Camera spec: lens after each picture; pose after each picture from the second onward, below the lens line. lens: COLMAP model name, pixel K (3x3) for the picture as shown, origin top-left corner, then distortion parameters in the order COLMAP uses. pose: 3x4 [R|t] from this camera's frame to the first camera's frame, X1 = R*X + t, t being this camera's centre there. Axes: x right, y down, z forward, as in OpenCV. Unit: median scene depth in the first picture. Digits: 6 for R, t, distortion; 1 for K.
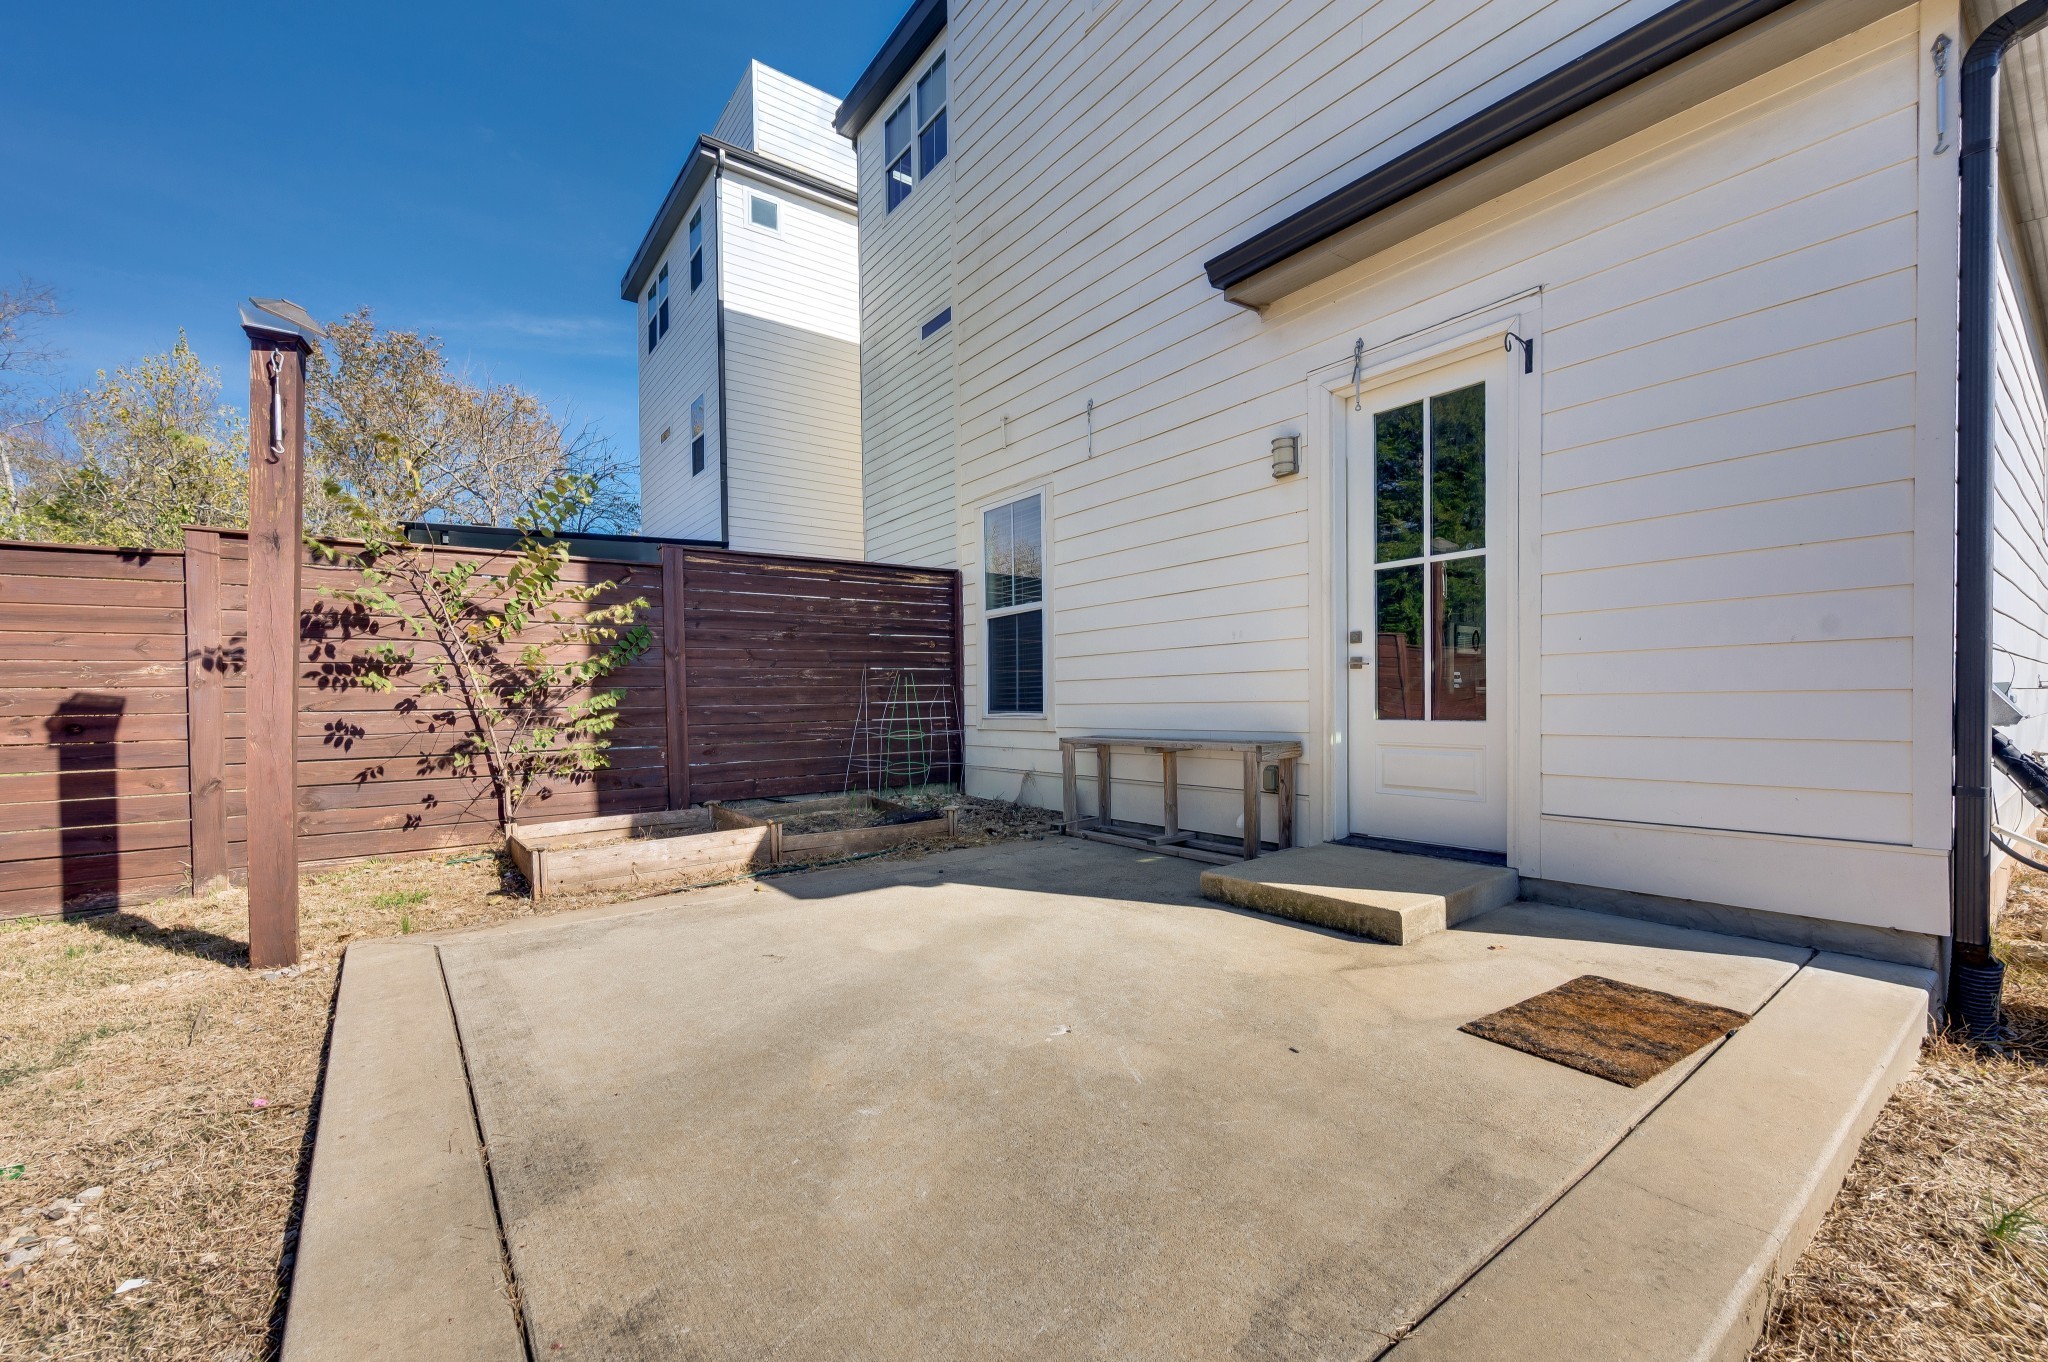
lens RADIAL K [[842.5, 0, 1026.3], [0, 842.5, 710.0], [0, 0, 1]] dist [-0.036649, -0.000070]
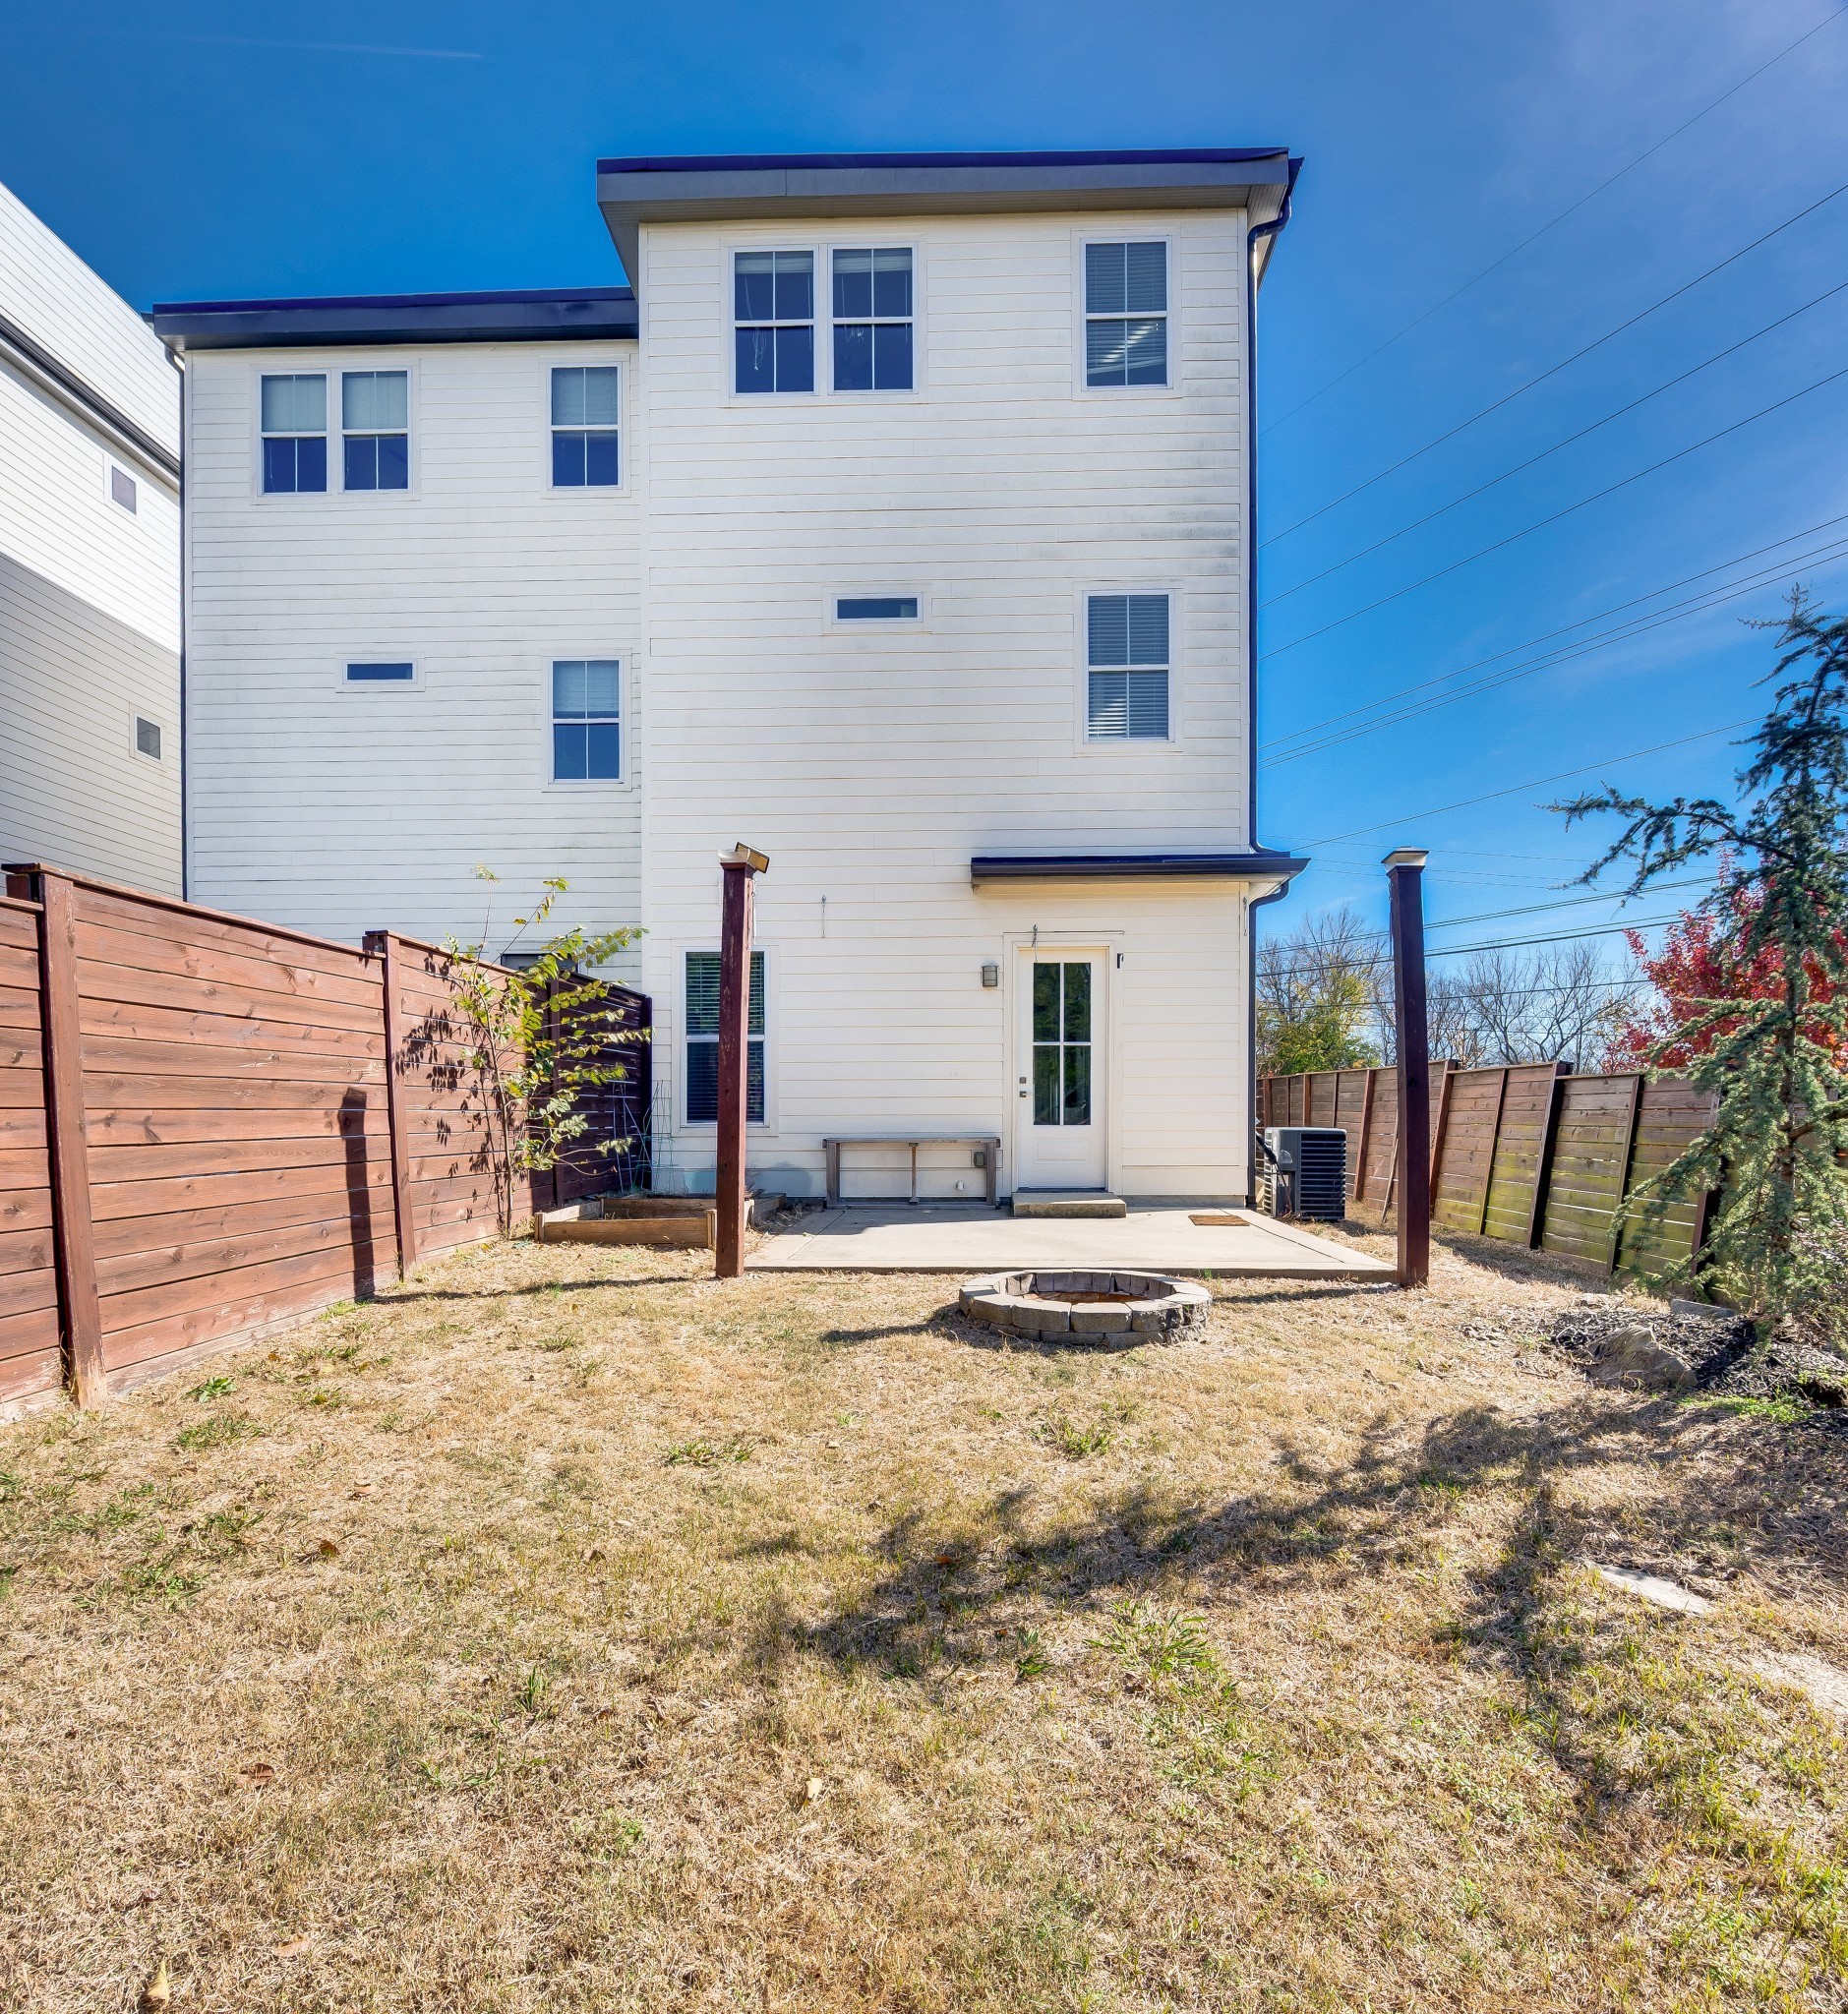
lens RADIAL K [[1302.2, 0, 924.0], [0, 1302.2, 1007.0], [0, 0, 1]] dist [-0.001863, -0.000310]
pose [[0.628005, 0.079706, 0.774117, -1.770463], [0.001286, 0.994633, -0.103454, 0.044102], [-0.778208, 0.065965, 0.624532, -0.567548]]
